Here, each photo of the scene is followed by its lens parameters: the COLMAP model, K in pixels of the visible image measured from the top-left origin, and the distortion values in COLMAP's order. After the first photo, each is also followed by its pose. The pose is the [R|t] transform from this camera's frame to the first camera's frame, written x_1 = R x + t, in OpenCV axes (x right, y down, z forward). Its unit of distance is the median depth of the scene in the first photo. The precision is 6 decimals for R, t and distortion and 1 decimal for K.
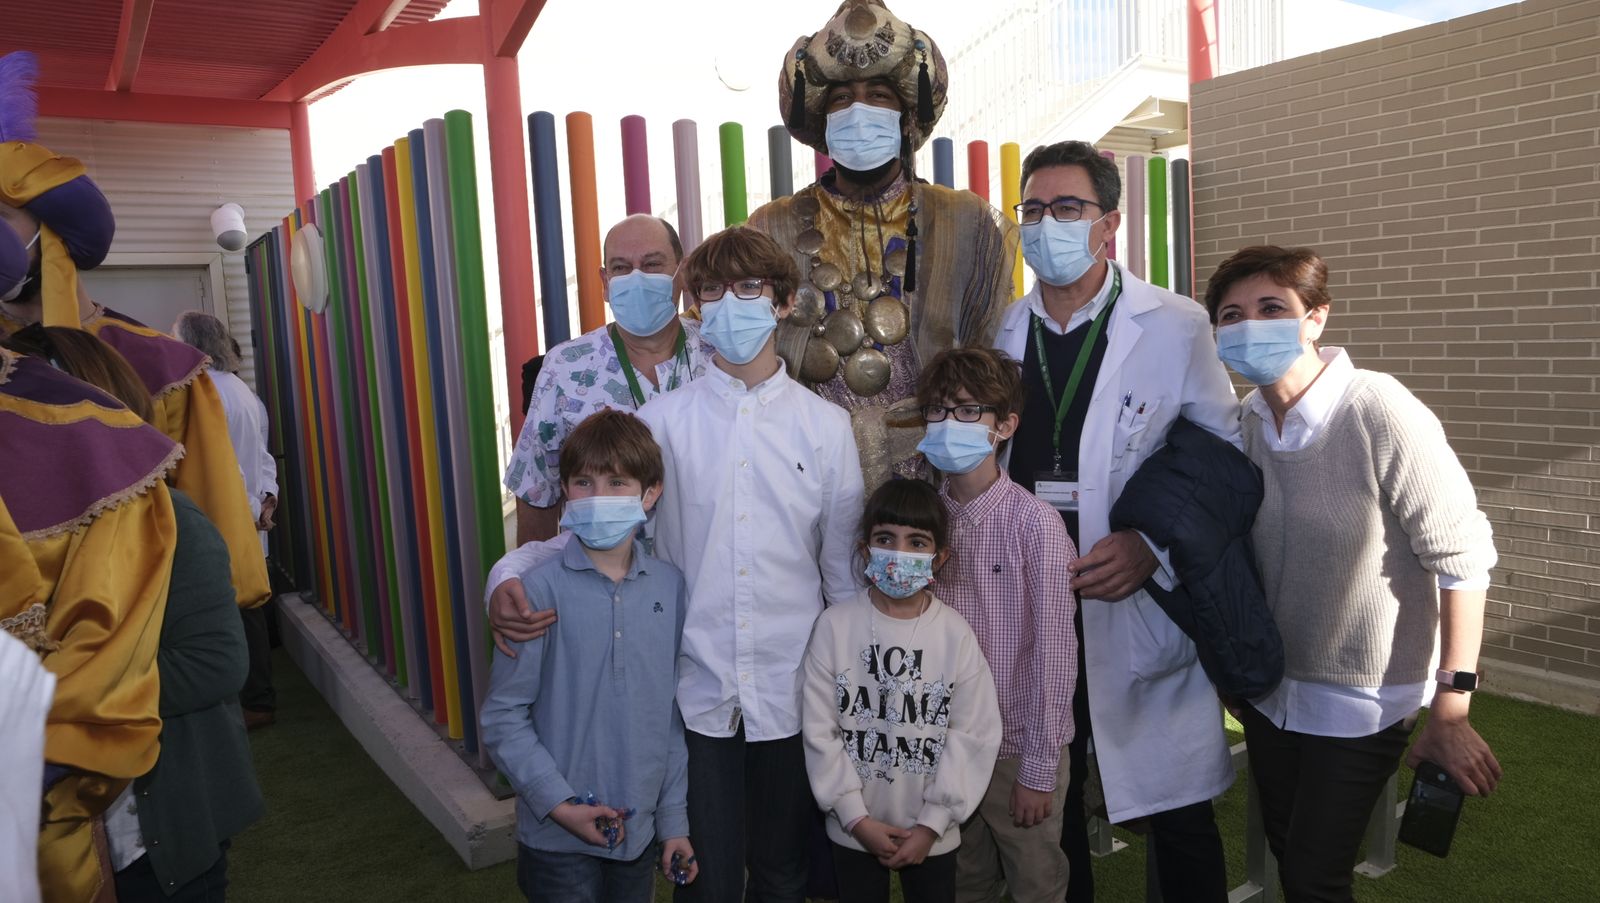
lens RADIAL K [[1071.3, 0, 793.8], [0, 1071.3, 459.7], [0, 0, 1]] dist [-0.008601, 0.002106]
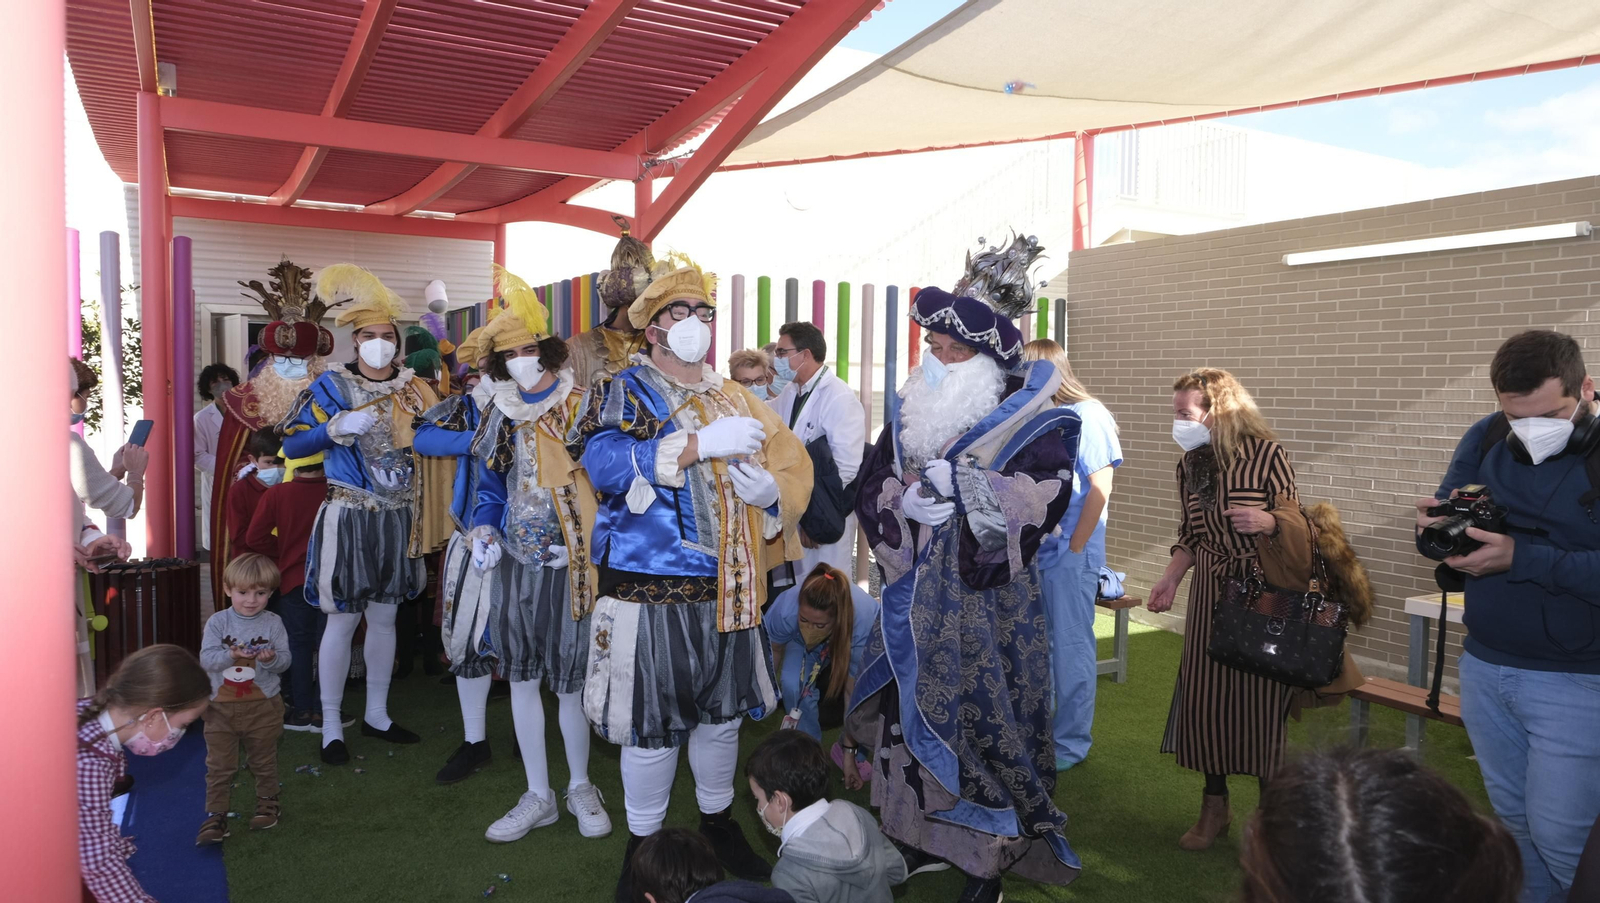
lens RADIAL K [[1071.3, 0, 793.8], [0, 1071.3, 459.7], [0, 0, 1]] dist [-0.008601, 0.002106]
pose [[0.994975, 0.072100, -0.069469, 0.222509], [-0.076263, 0.995325, -0.059258, 0.156979], [0.064872, 0.064259, 0.995823, -1.208547]]
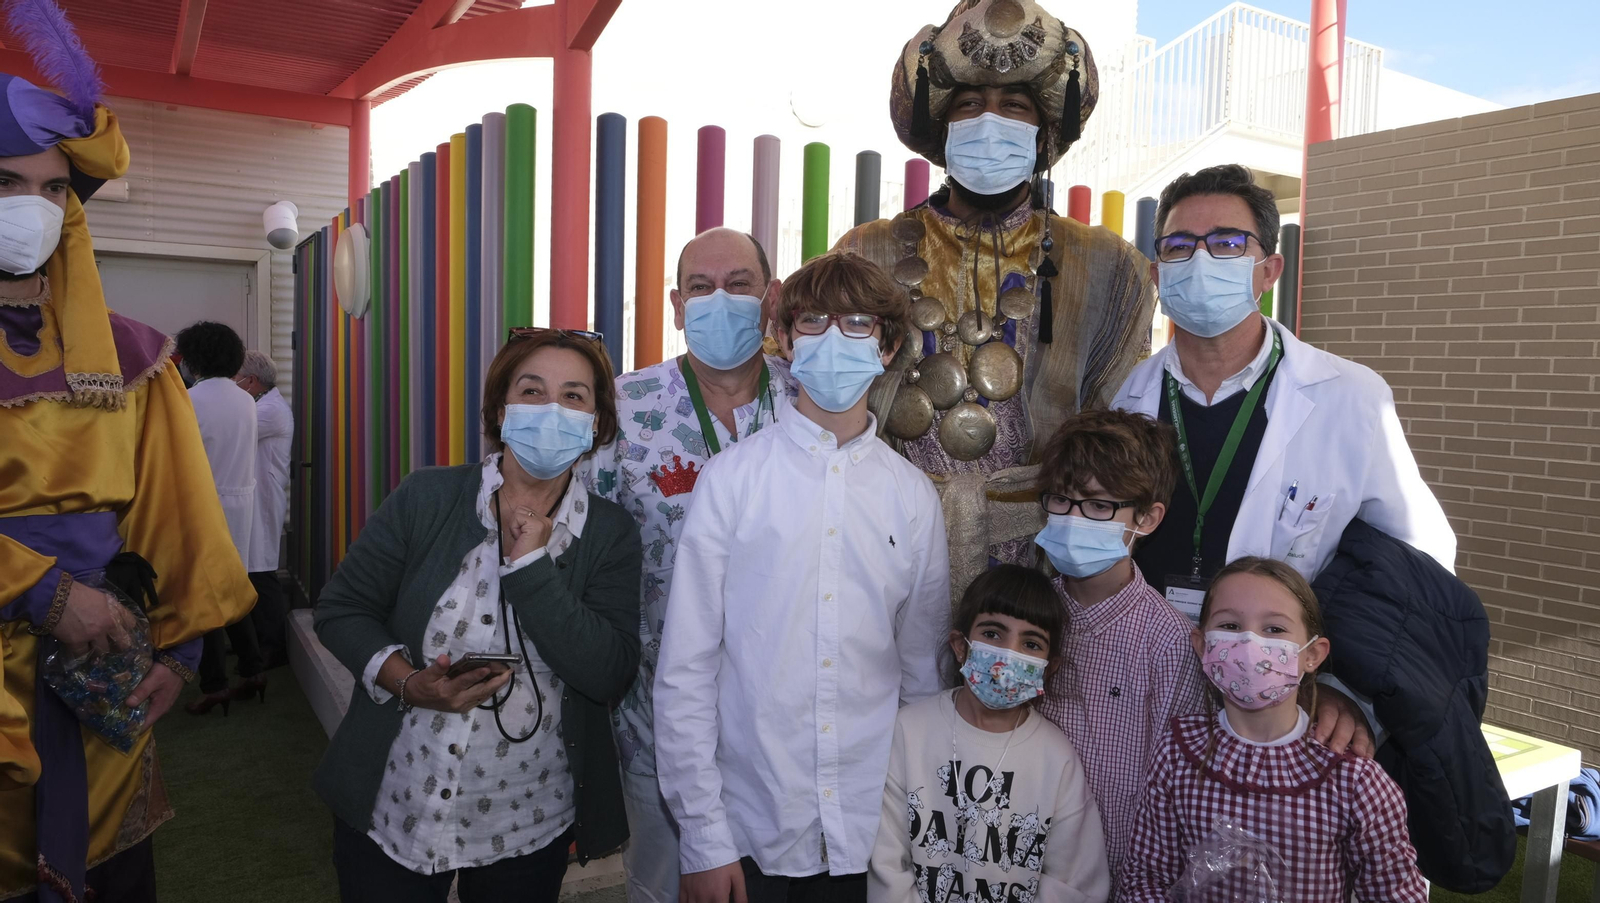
lens RADIAL K [[1089.2, 0, 794.0], [0, 1089.2, 449.5], [0, 0, 1]] dist [-0.042407, 0.045073]
pose [[0.996097, 0.079726, -0.037889, -0.034703], [-0.081534, 0.995473, -0.048853, -0.014715], [0.033823, 0.051752, 0.998087, 0.142319]]
